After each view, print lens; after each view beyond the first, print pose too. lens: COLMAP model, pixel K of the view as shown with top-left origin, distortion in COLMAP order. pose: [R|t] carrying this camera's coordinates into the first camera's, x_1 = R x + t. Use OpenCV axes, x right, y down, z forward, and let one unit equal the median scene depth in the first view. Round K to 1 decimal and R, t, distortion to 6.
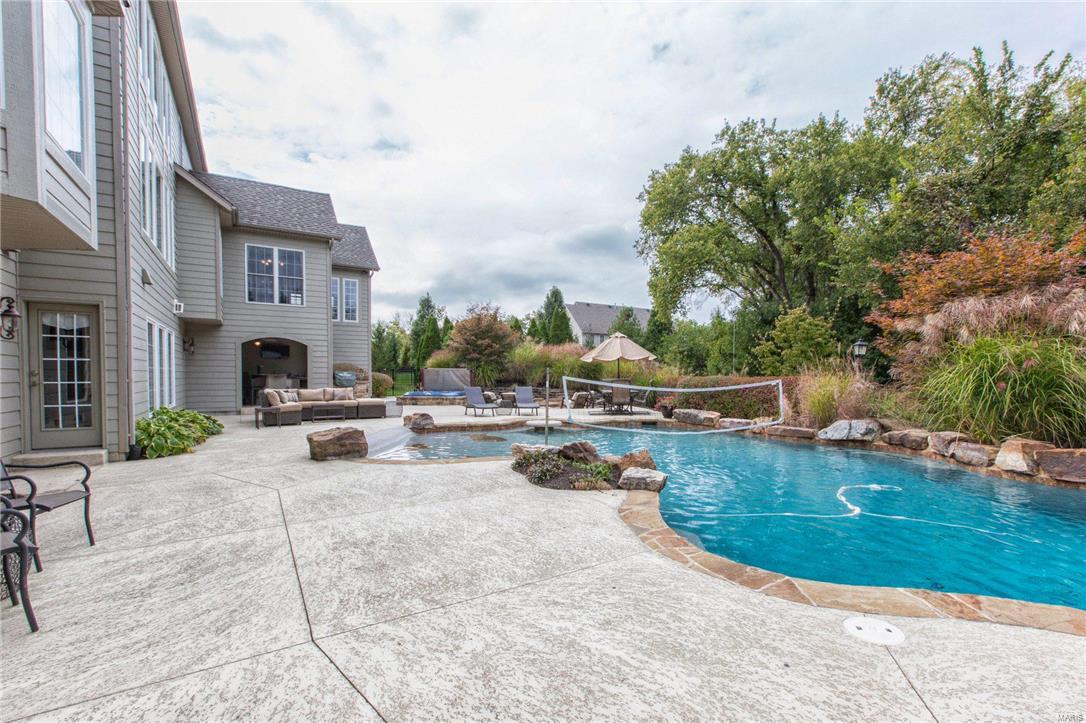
lens RADIAL K [[497.0, 0, 565.8], [0, 497.0, 386.0], [0, 0, 1]] dist [0.000027, -0.000023]
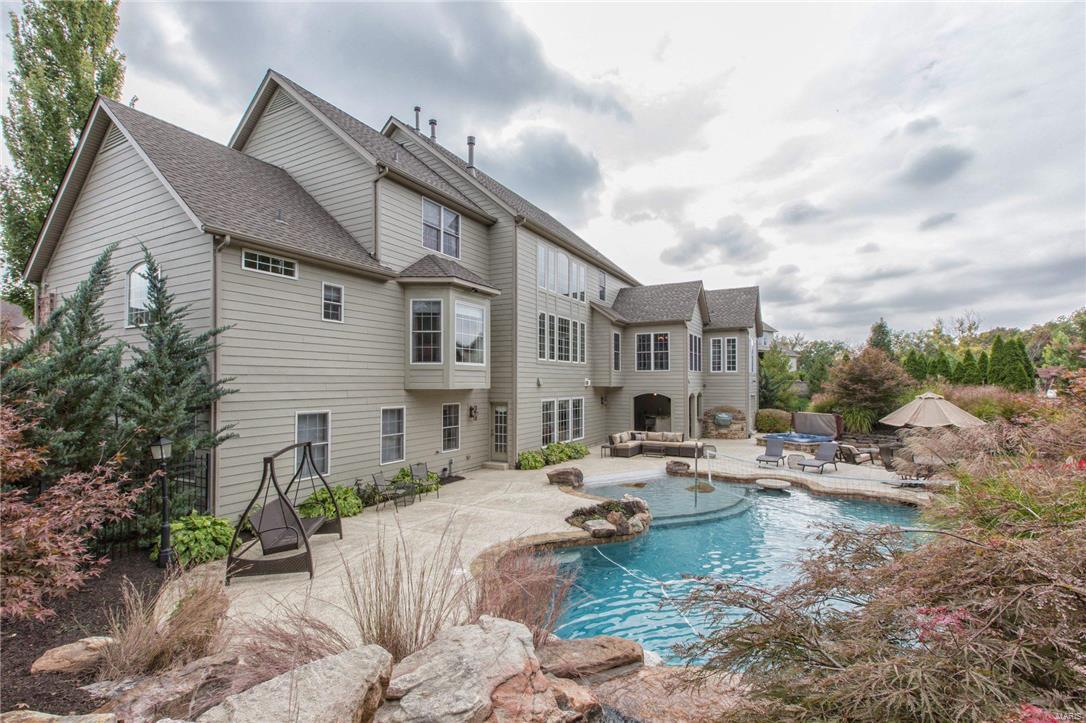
lens RADIAL K [[503.2, 0, 543.0], [0, 503.2, 361.5], [0, 0, 1]] dist [0.002074, -0.000002]
pose [[0.491084, -0.037492, -0.870305, 1.221473], [-0.020839, 0.998282, -0.054764, -0.222463], [0.870863, 0.045029, 0.489459, -0.053025]]
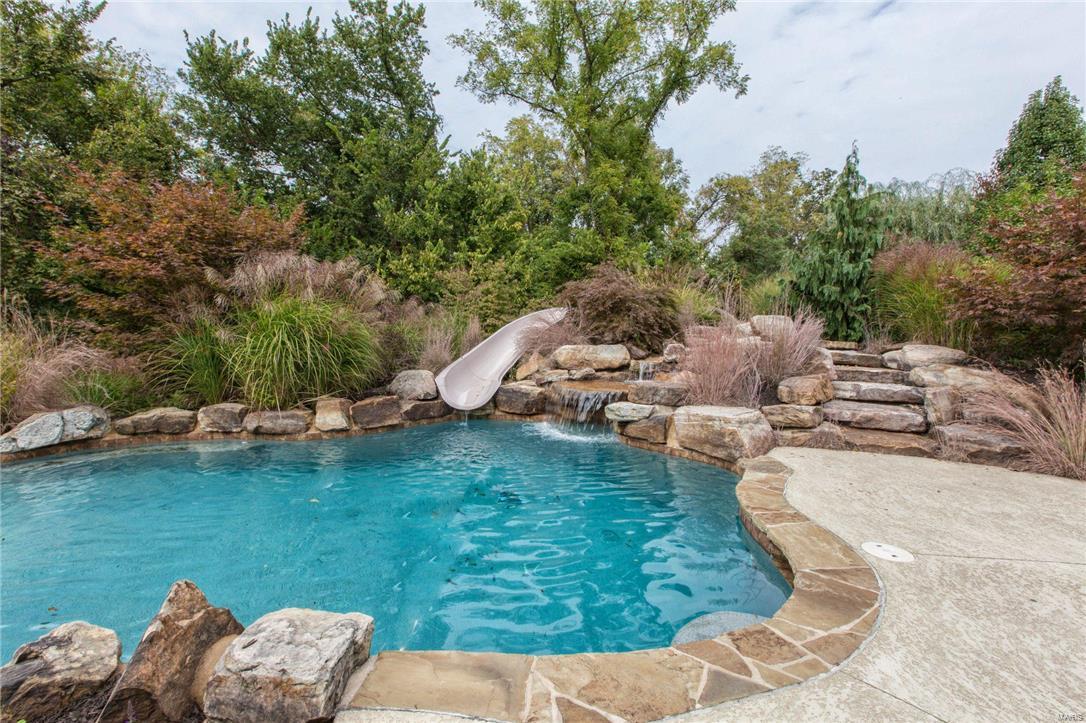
lens RADIAL K [[476.5, 0, 553.1], [0, 476.5, 360.4], [0, 0, 1]] dist [0.002357, 0.000115]
pose [[-0.135402, -0.054792, 0.989274, -0.130535], [0.023435, 0.998013, 0.058483, -0.019971], [-0.990513, 0.031103, -0.133849, 0.643782]]
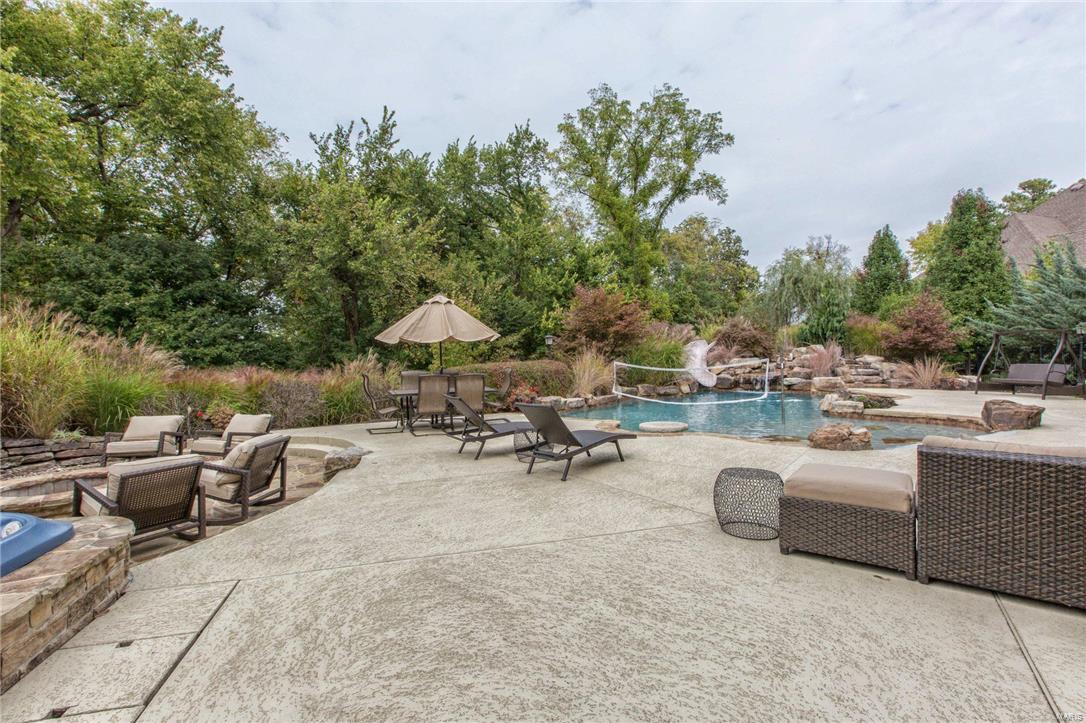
lens RADIAL K [[507.7, 0, 540.3], [0, 507.7, 360.1], [0, 0, 1]] dist [-0.001859, 0.000631]
pose [[-0.379922, -0.004963, 0.925005, -1.139823], [0.038612, 0.999029, 0.021219, -0.078786], [-0.924212, 0.043778, -0.379361, 2.465019]]
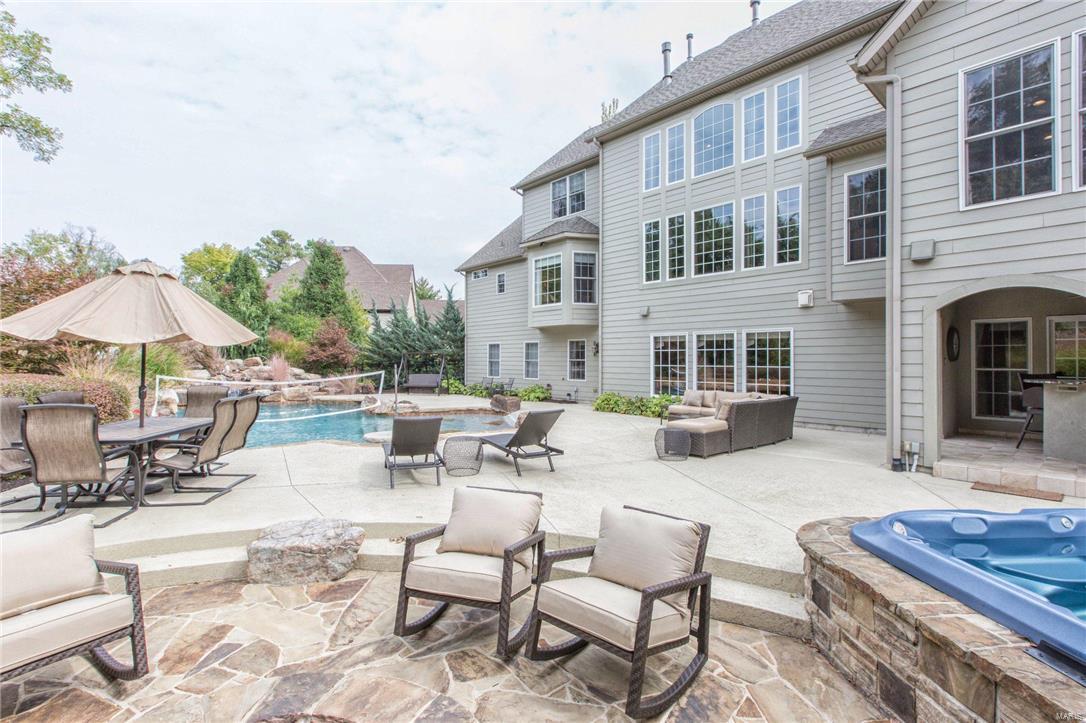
lens RADIAL K [[503.2, 0, 543.0], [0, 503.2, 361.5], [0, 0, 1]] dist [0.002074, -0.000002]
pose [[-0.984623, -0.005068, -0.174622, -0.242667], [-0.009549, 0.999646, 0.024829, -0.106166], [0.174434, 0.026115, -0.984323, 3.071959]]
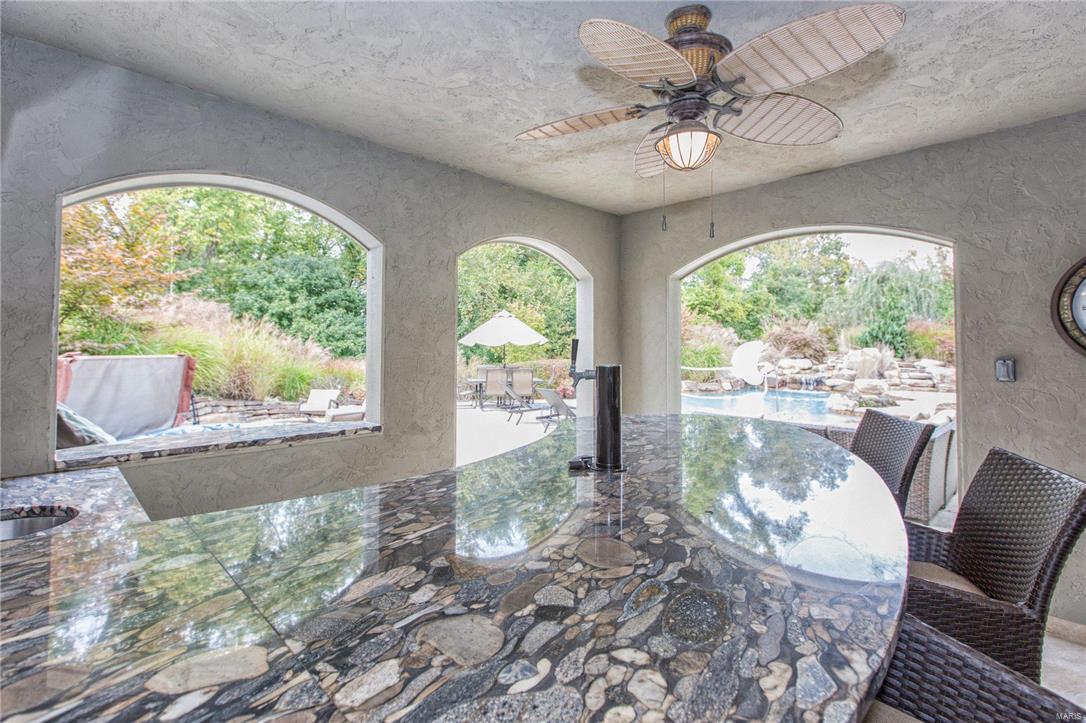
lens RADIAL K [[527.5, 0, 528.0], [0, 527.5, 336.6], [0, 0, 1]] dist [0.002677, 0.000017]
pose [[-0.184949, 0.018038, 0.982583, -1.721757], [0.021257, 0.999671, -0.014351, -0.108725], [-0.982518, 0.018233, -0.185272, 2.469035]]
